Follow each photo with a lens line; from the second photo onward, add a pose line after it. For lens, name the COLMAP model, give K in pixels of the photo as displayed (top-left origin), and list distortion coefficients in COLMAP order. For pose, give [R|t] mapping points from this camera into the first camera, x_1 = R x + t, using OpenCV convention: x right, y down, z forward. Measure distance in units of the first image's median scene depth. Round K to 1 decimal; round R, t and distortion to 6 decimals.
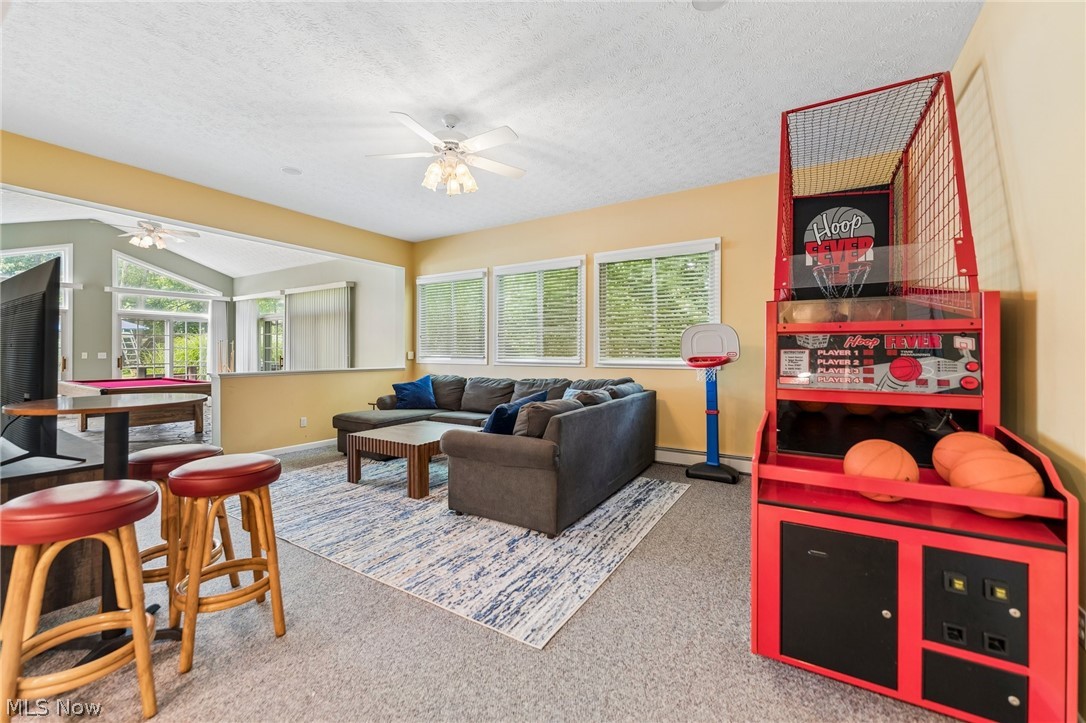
lens RADIAL K [[439.7, 0, 543.0], [0, 439.7, 346.6], [0, 0, 1]] dist [-0.002399, -0.000196]
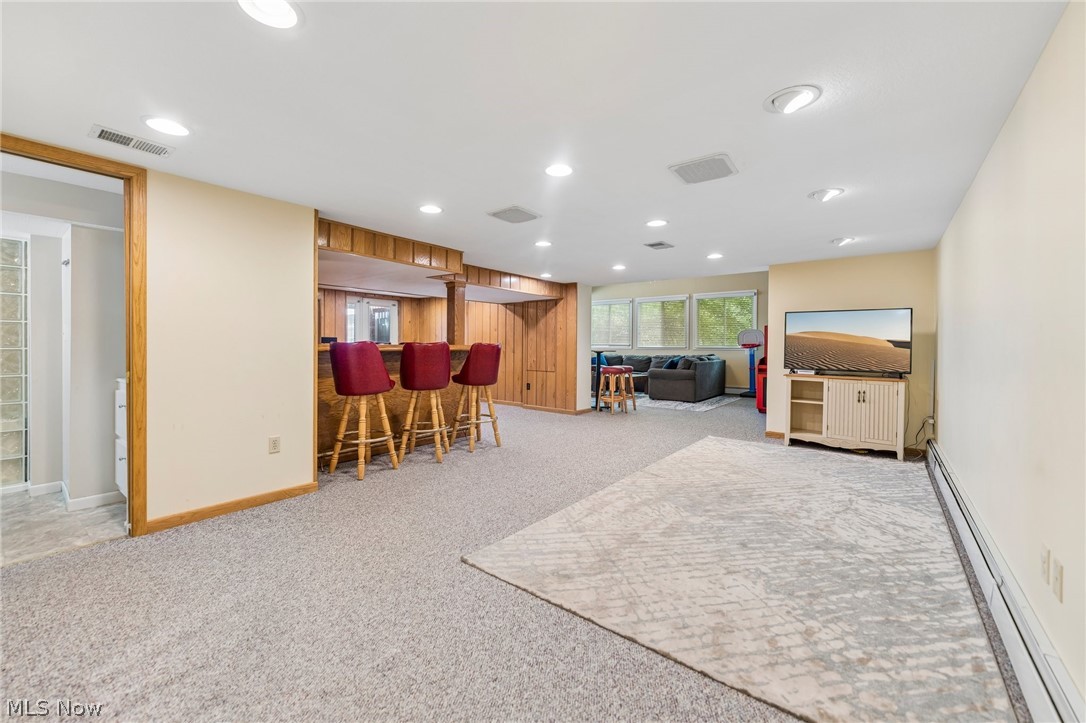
lens RADIAL K [[439.7, 0, 543.0], [0, 439.7, 346.6], [0, 0, 1]] dist [-0.002399, -0.000196]
pose [[0.995189, 0.007487, -0.097691, -0.445821], [-0.007224, 0.999969, 0.003043, 0.036956], [0.097711, -0.002323, 0.995212, -1.295500]]
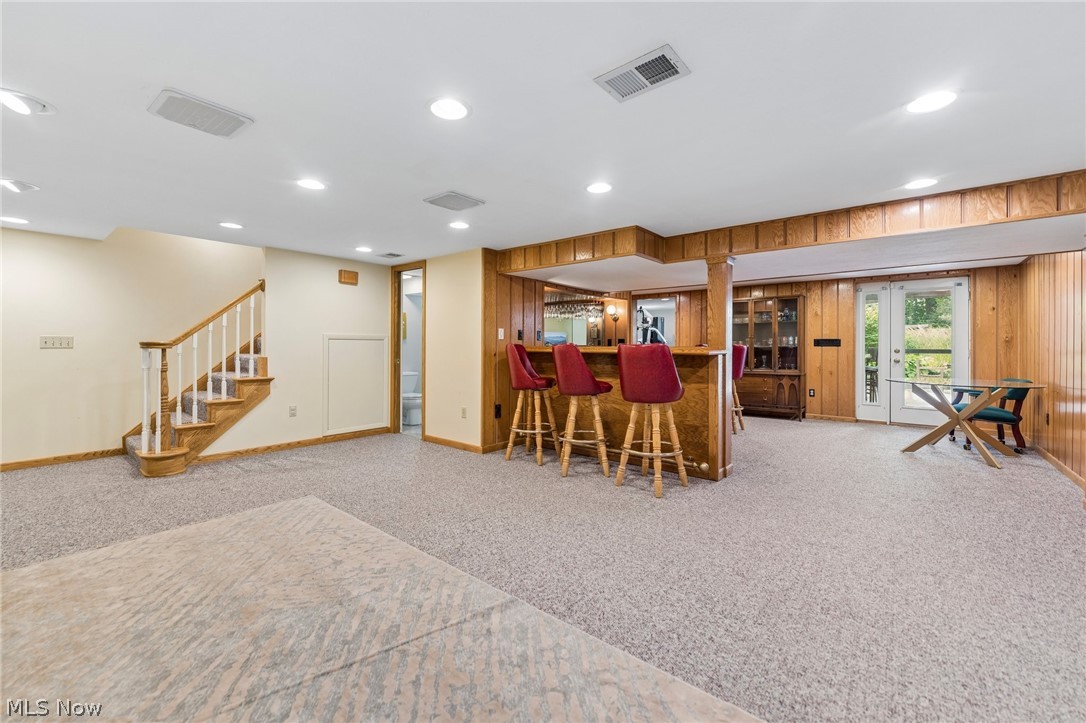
lens RADIAL K [[439.7, 0, 543.0], [0, 439.7, 346.6], [0, 0, 1]] dist [-0.002399, -0.000196]
pose [[-0.121094, 0.002891, -0.992637, 1.779280], [-0.003641, 0.999988, 0.003357, 0.029661], [0.992634, 0.004021, -0.121082, 2.717209]]
